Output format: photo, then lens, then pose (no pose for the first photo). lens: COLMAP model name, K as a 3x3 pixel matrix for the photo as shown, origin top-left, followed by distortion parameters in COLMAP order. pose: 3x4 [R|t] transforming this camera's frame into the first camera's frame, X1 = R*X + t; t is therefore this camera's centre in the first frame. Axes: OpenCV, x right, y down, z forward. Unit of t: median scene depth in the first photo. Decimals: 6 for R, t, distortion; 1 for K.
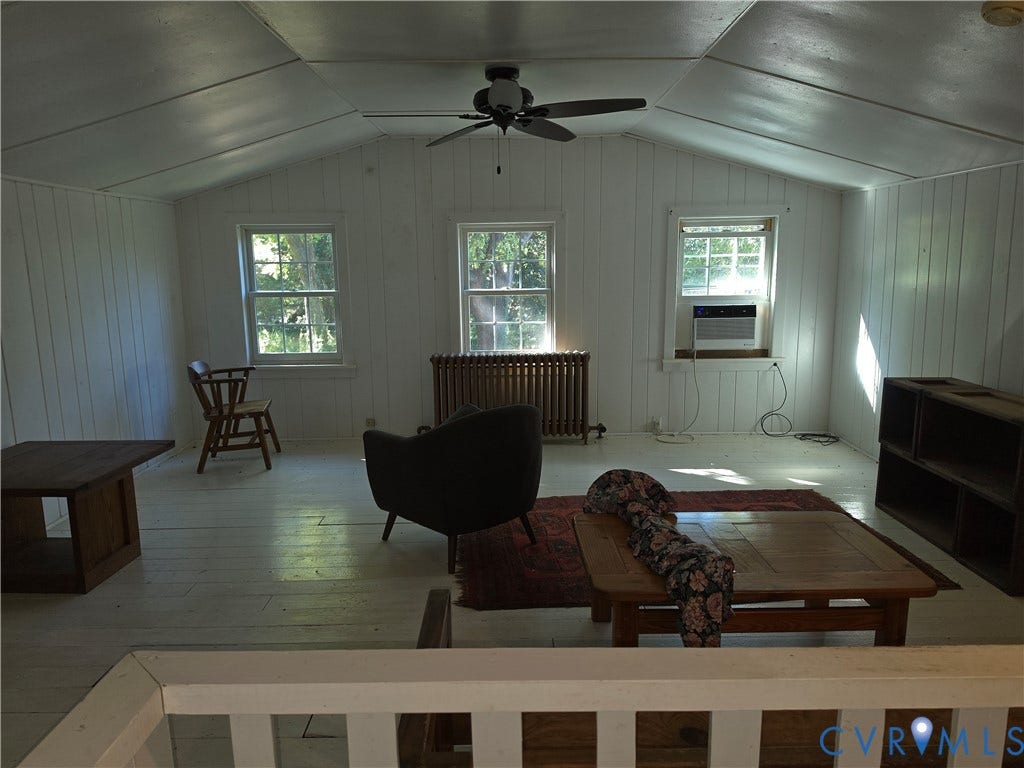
lens RADIAL K [[720.6, 0, 508.2], [0, 720.6, 385.8], [0, 0, 1]] dist [0.051357, -0.036551]
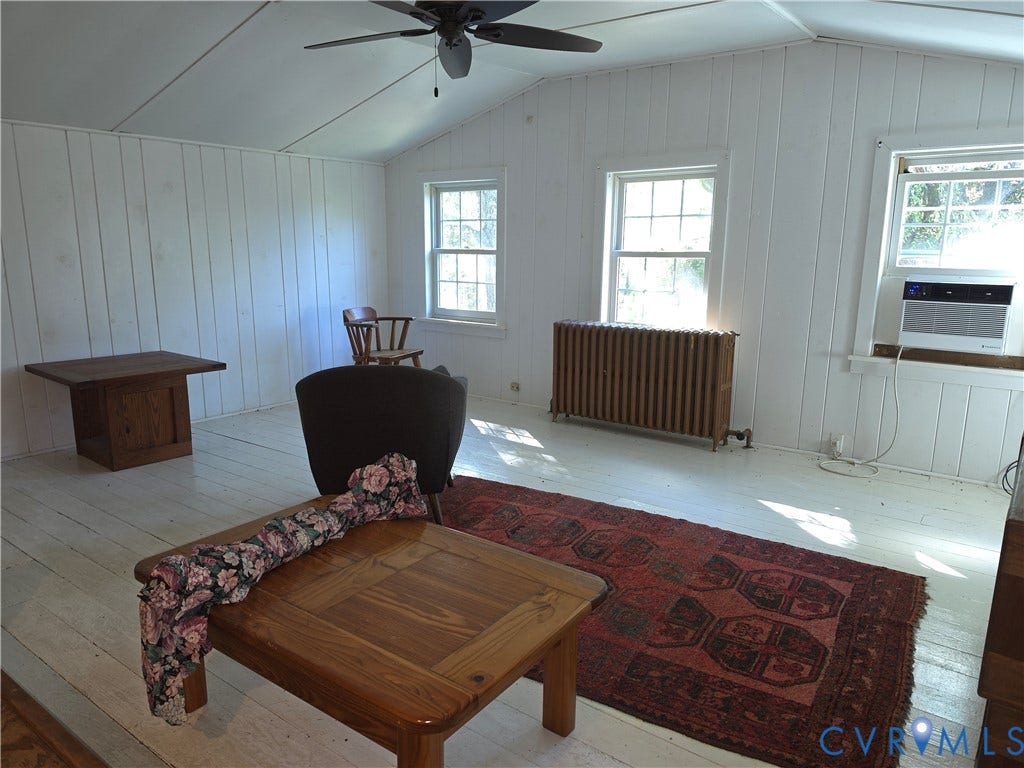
lens RADIAL K [[720.6, 0, 507.8], [0, 720.6, 385.3], [0, 0, 1]] dist [0.051357, -0.036551]
pose [[0.793429, 0.137803, -0.592858, 0.381486], [-0.123004, 0.990239, 0.065552, -0.013061], [0.596104, 0.020913, 0.802635, 0.228759]]
